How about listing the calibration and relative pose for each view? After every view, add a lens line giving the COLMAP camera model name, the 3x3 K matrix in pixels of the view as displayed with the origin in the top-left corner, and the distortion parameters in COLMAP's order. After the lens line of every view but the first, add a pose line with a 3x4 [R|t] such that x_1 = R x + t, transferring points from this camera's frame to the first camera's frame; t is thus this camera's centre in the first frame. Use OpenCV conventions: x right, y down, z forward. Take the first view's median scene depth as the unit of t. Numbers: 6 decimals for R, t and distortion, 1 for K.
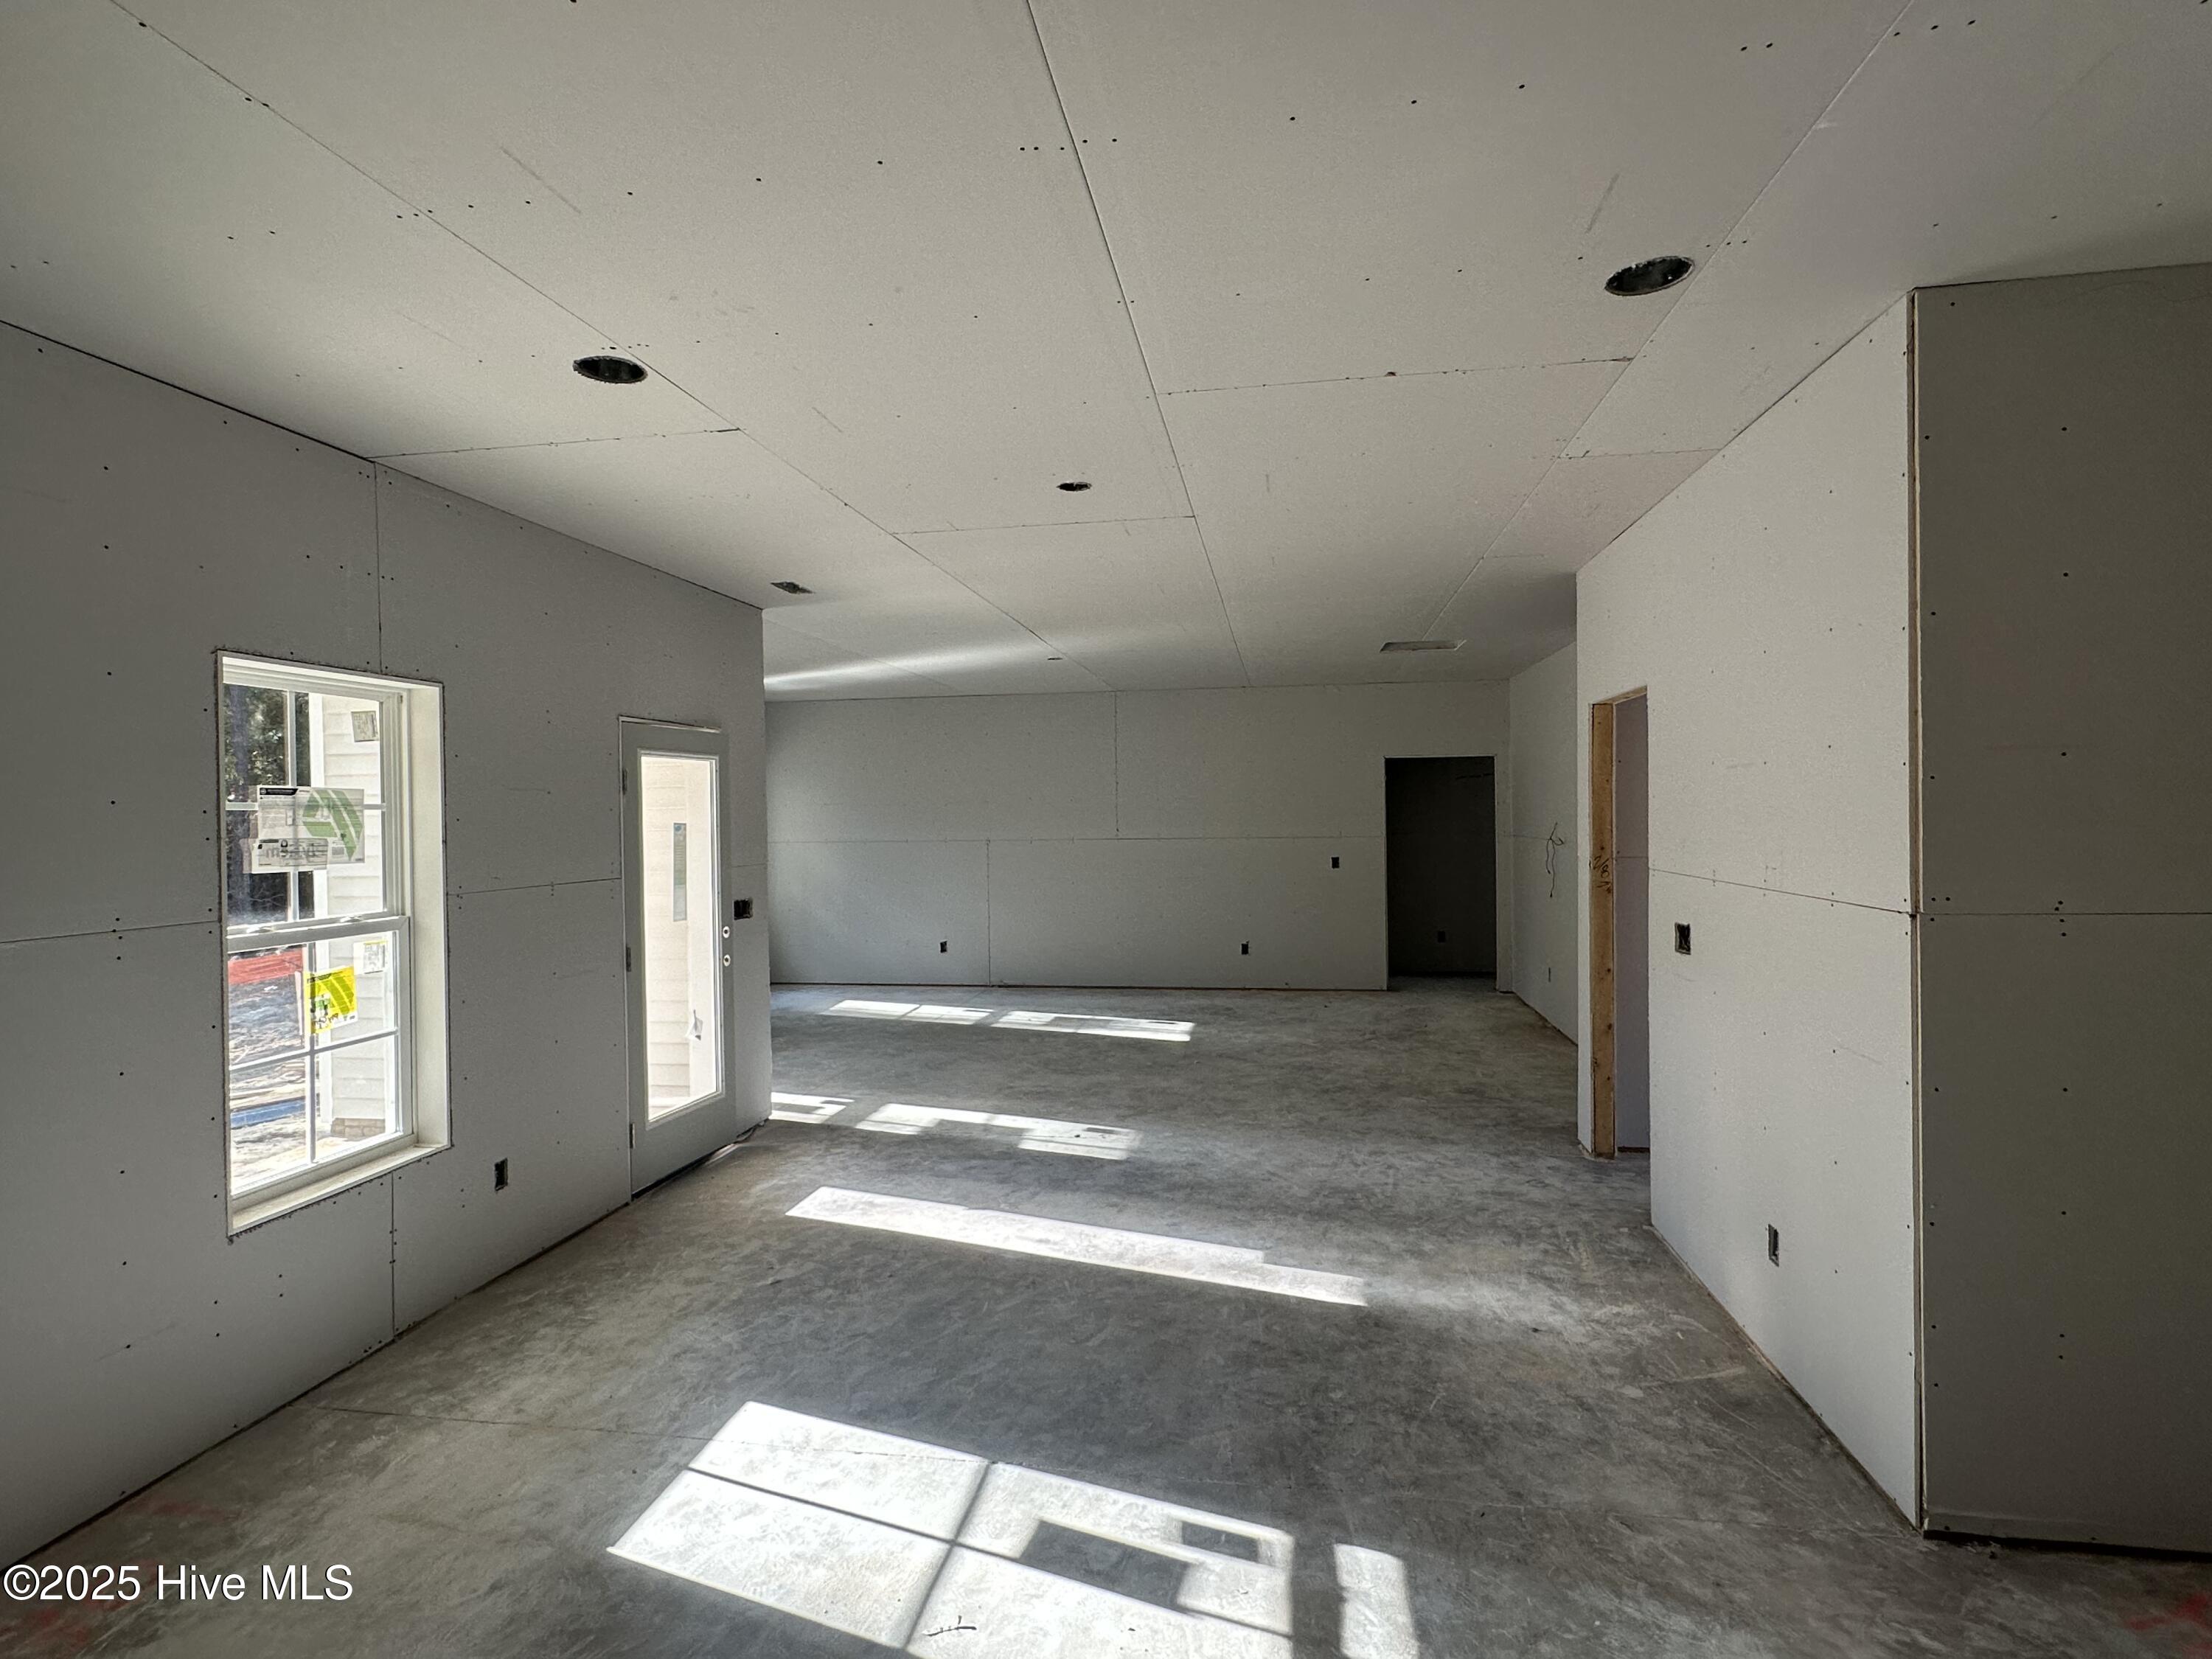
lens RADIAL K [[1120.0, 0, 1121.0], [0, 1120.0, 823.5], [0, 0, 1]] dist [-0.003220, 0.000027]
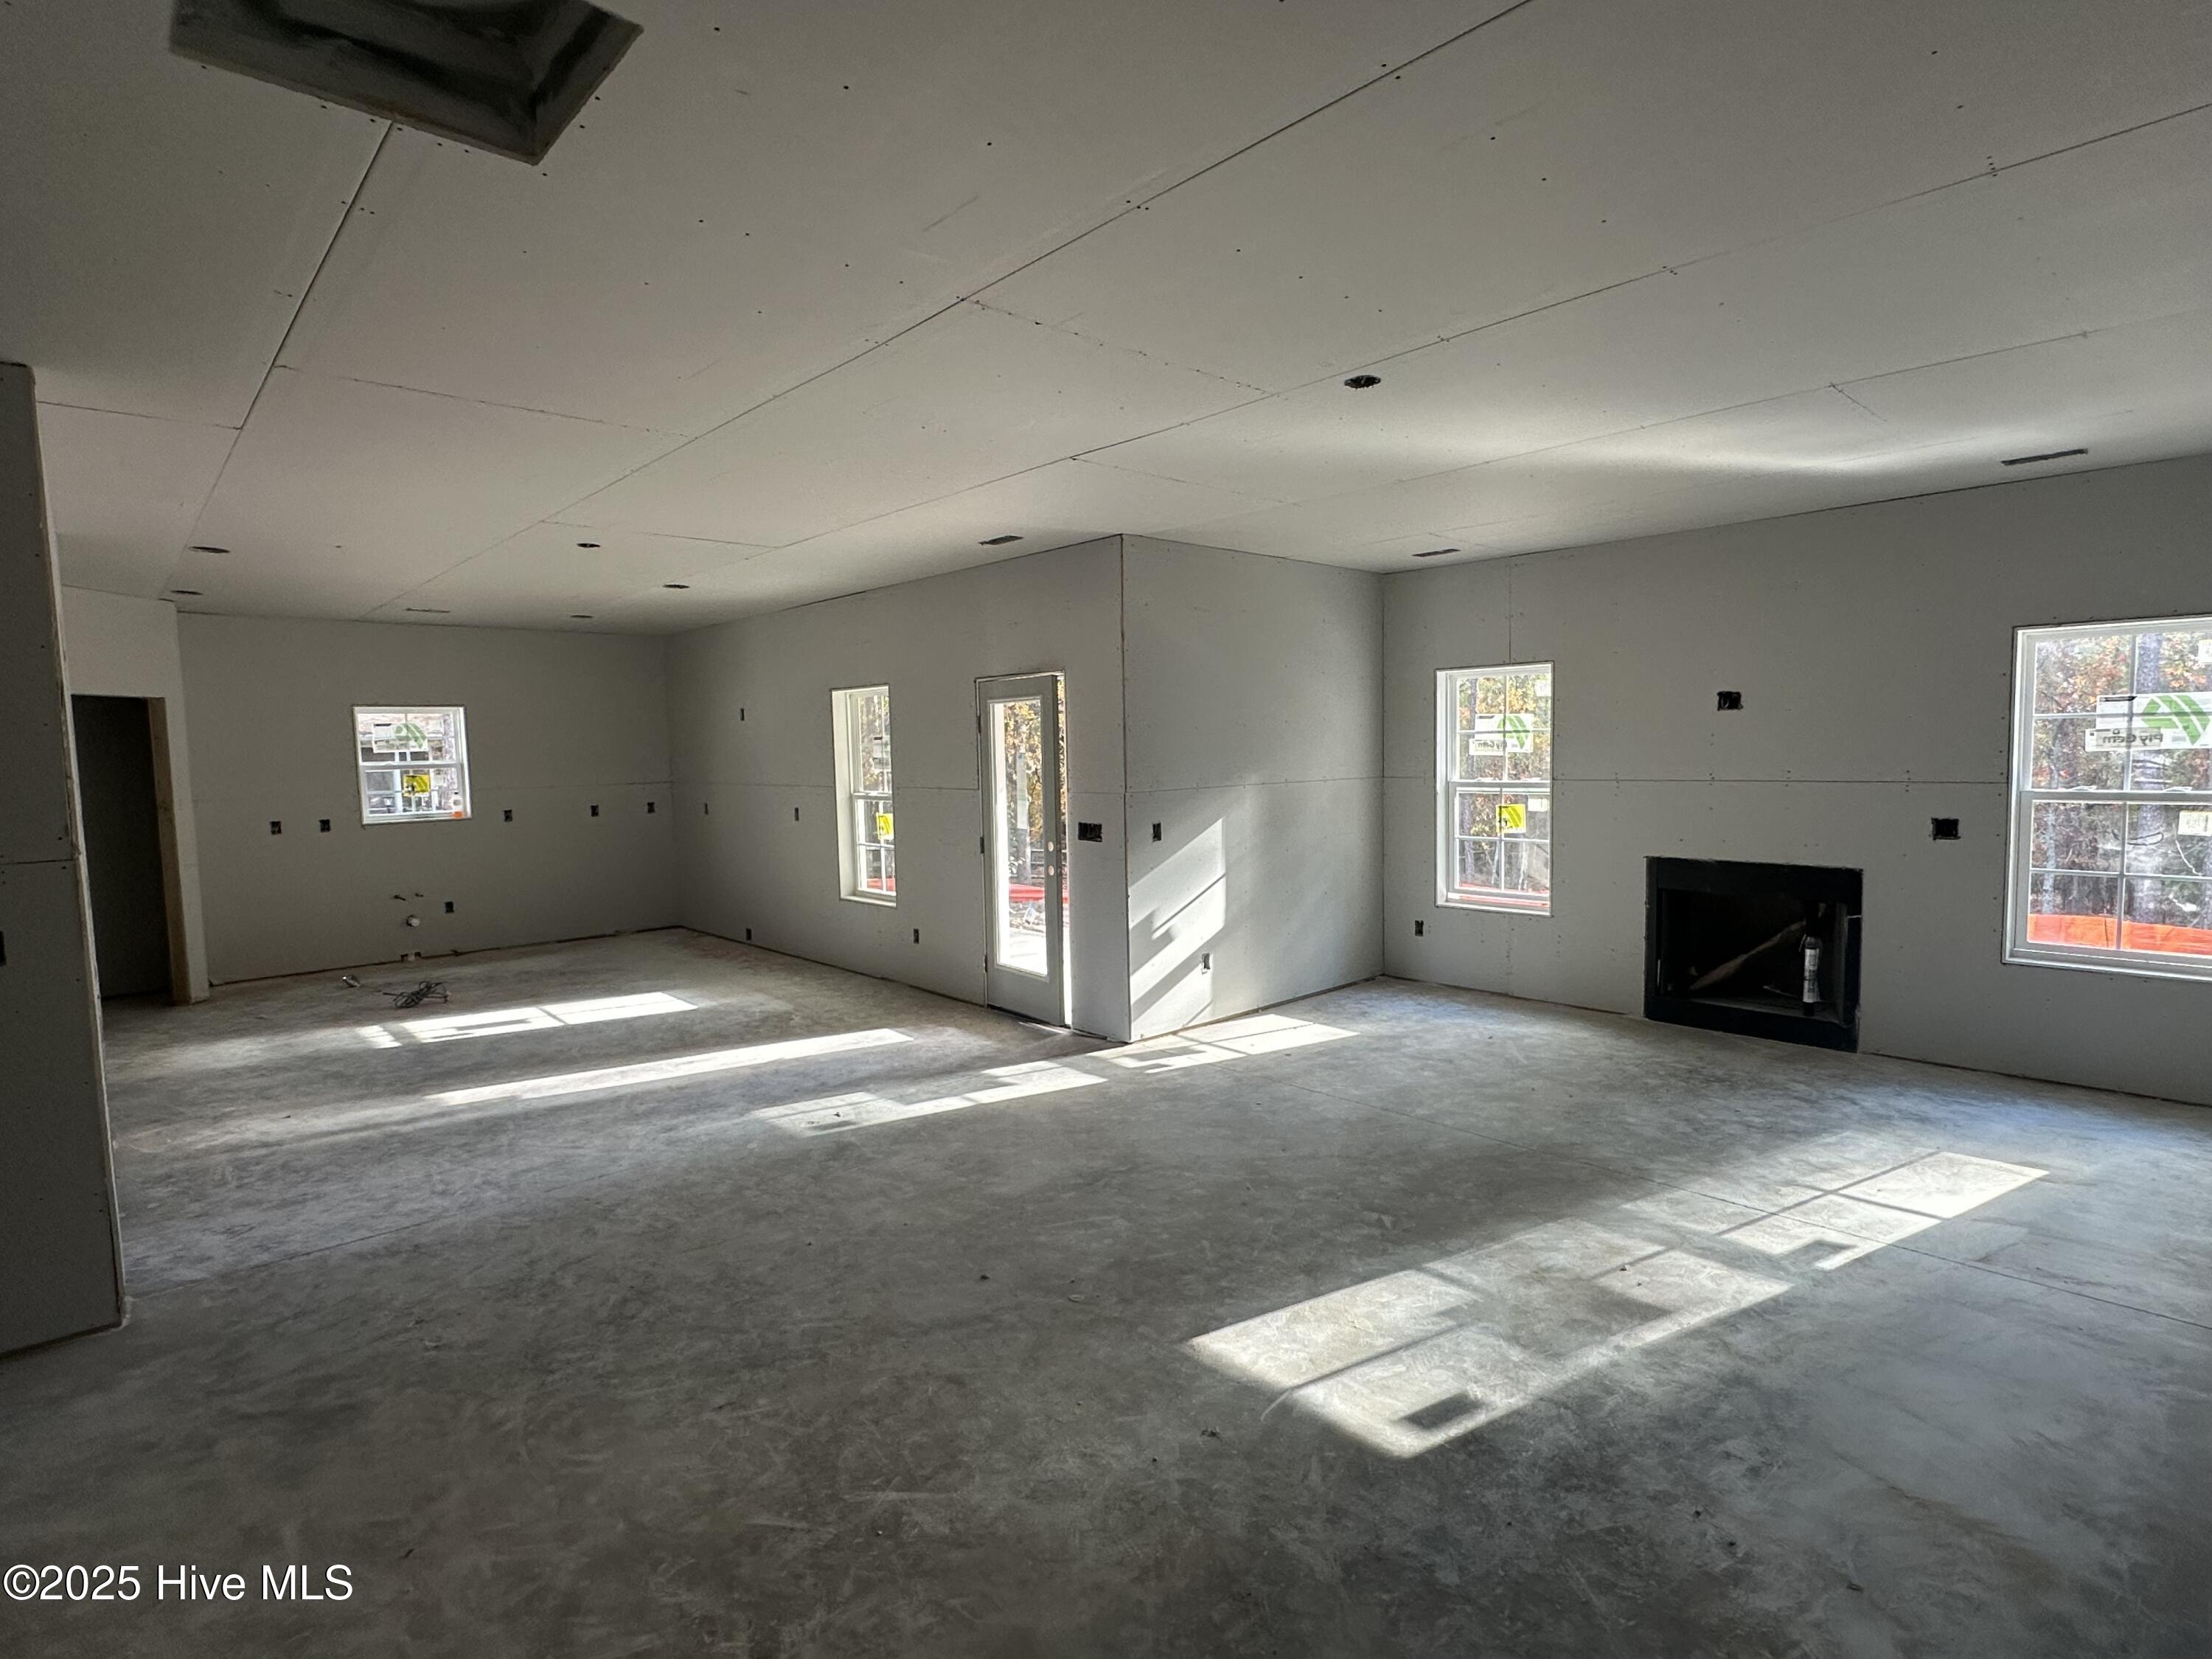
lens RADIAL K [[1120.0, 0, 1110.4], [0, 1120.0, 831.4], [0, 0, 1]] dist [-0.003220, 0.000027]
pose [[-0.624647, 0.087958, -0.775938, 0.547854], [0.021760, 0.995211, 0.095297, -0.030397], [0.780604, 0.042642, -0.623570, 1.877354]]
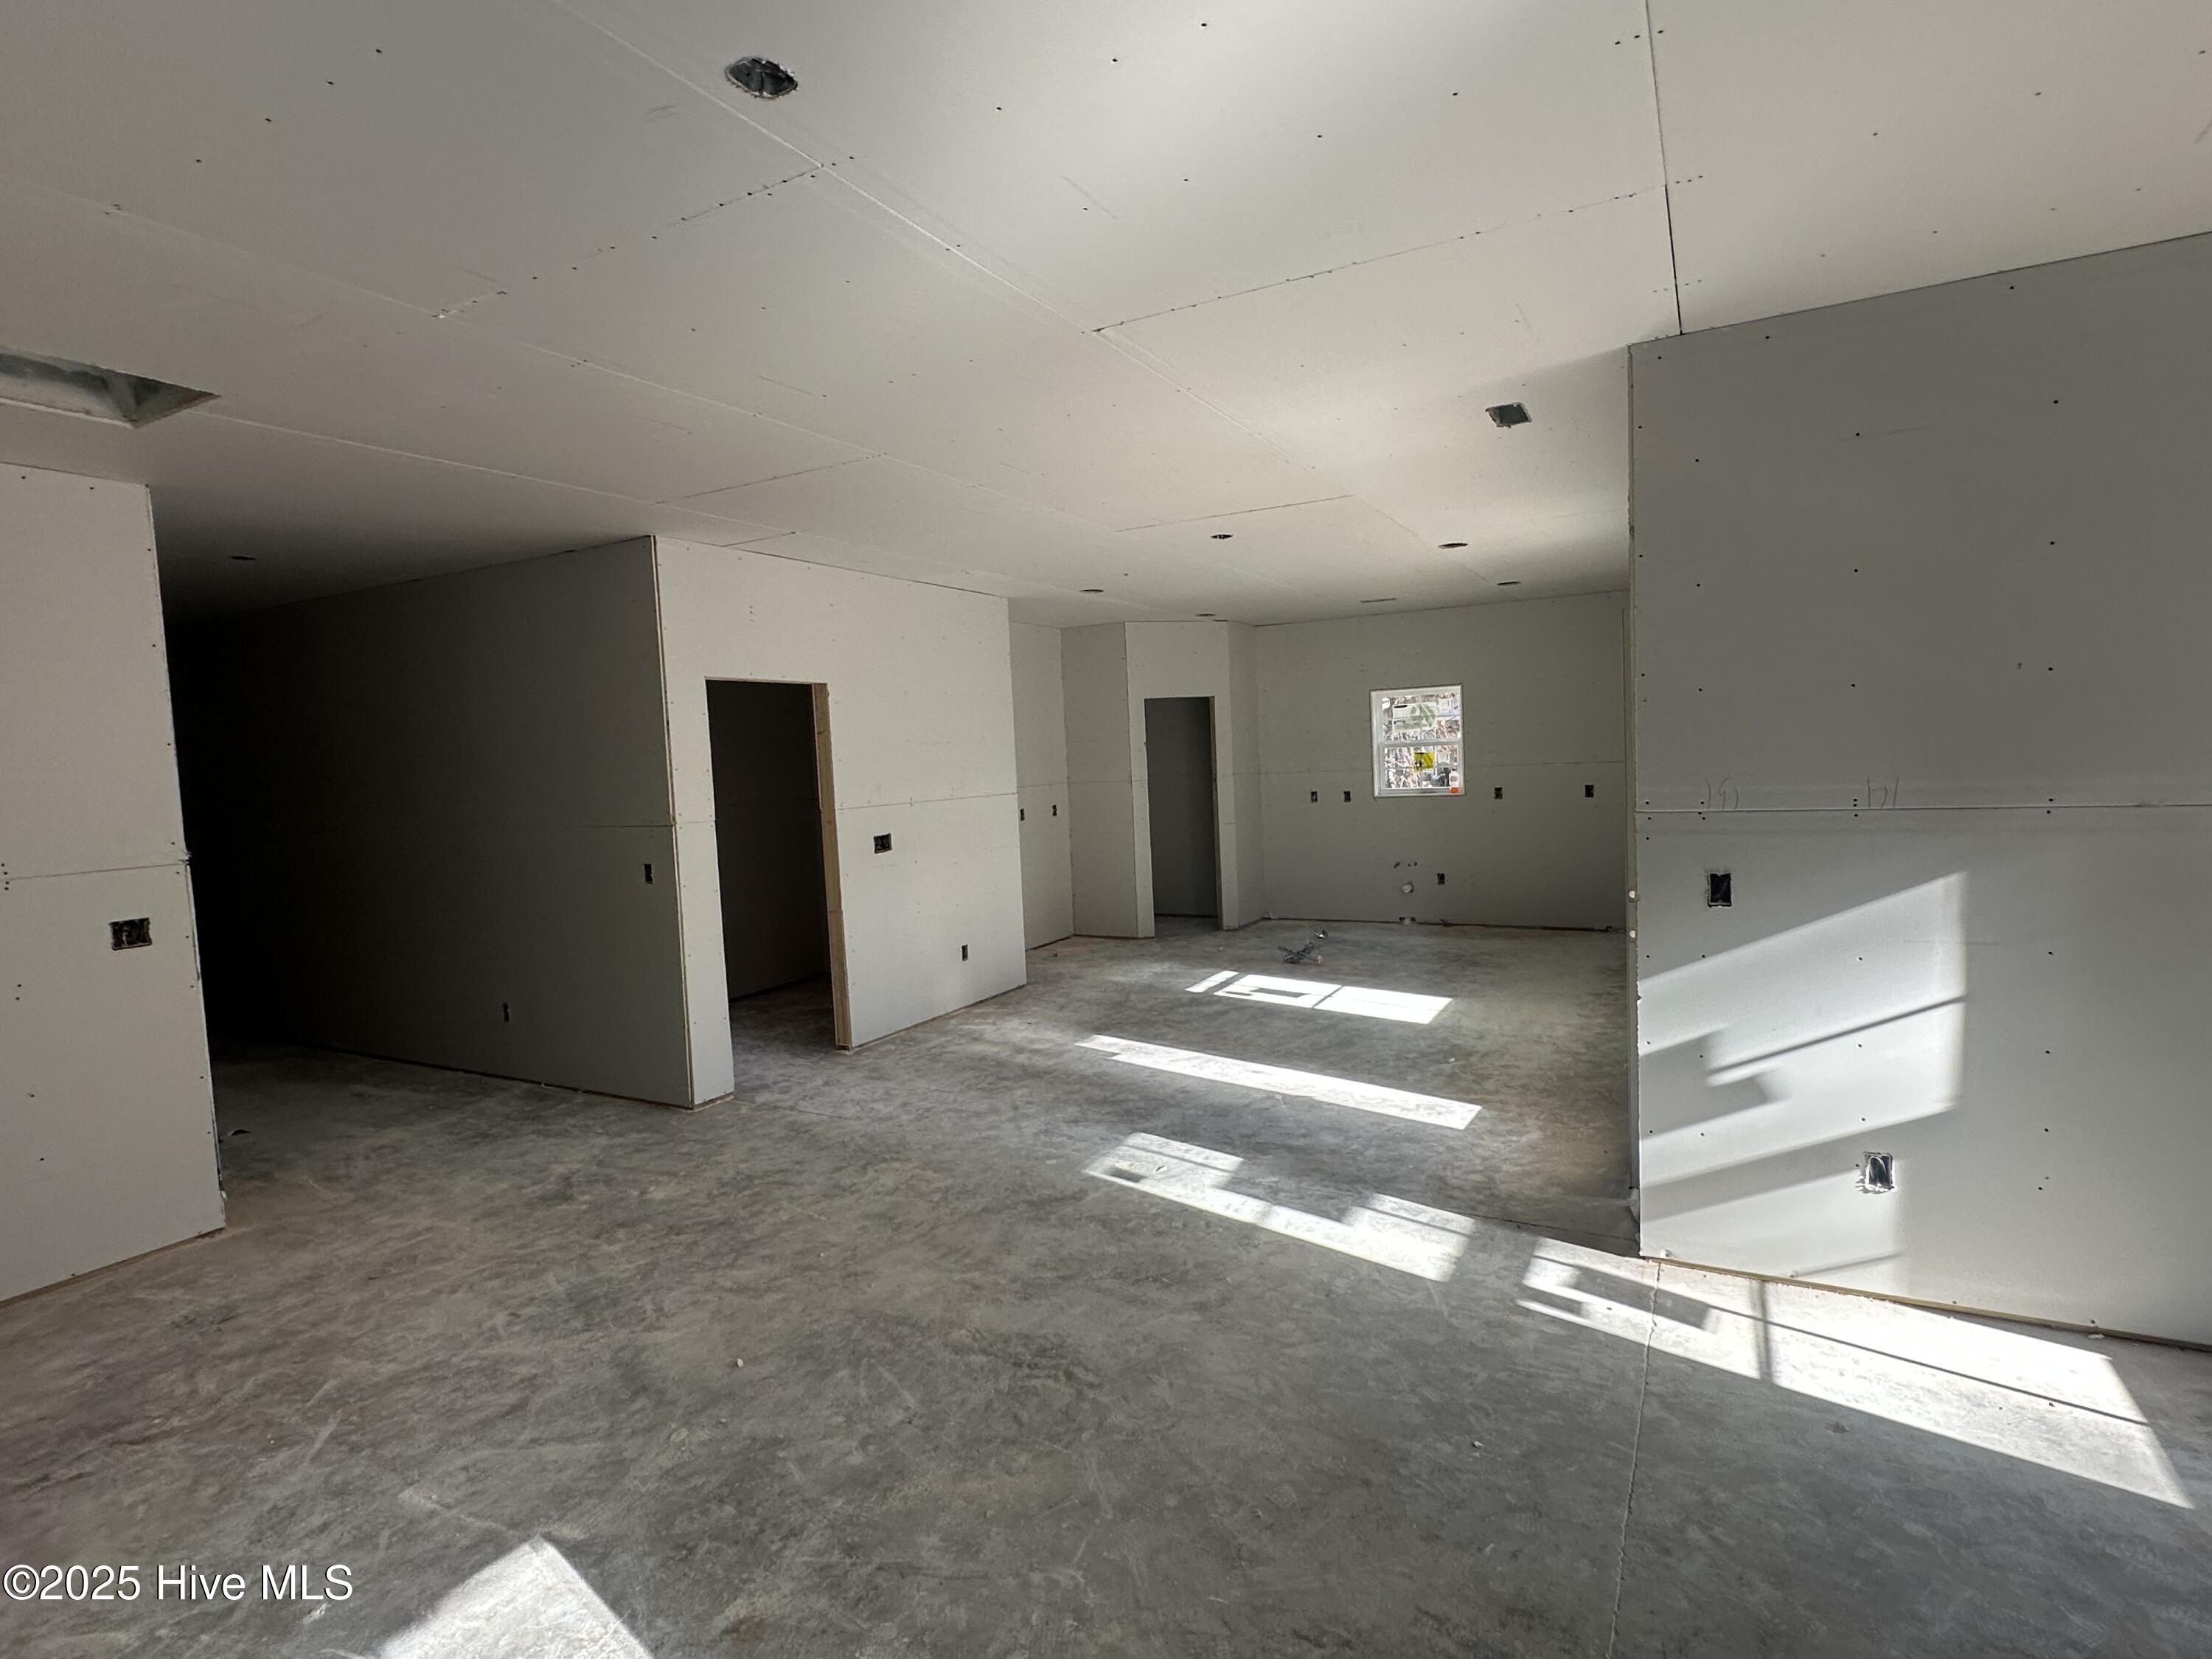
lens RADIAL K [[1120.0, 0, 1107.6], [0, 1120.0, 819.2], [0, 0, 1]] dist [-0.003220, 0.000027]
pose [[-0.938448, 0.035666, 0.343575, -0.304146], [0.061340, 0.996053, 0.064148, -0.015422], [-0.339931, 0.081275, -0.936932, 1.877040]]
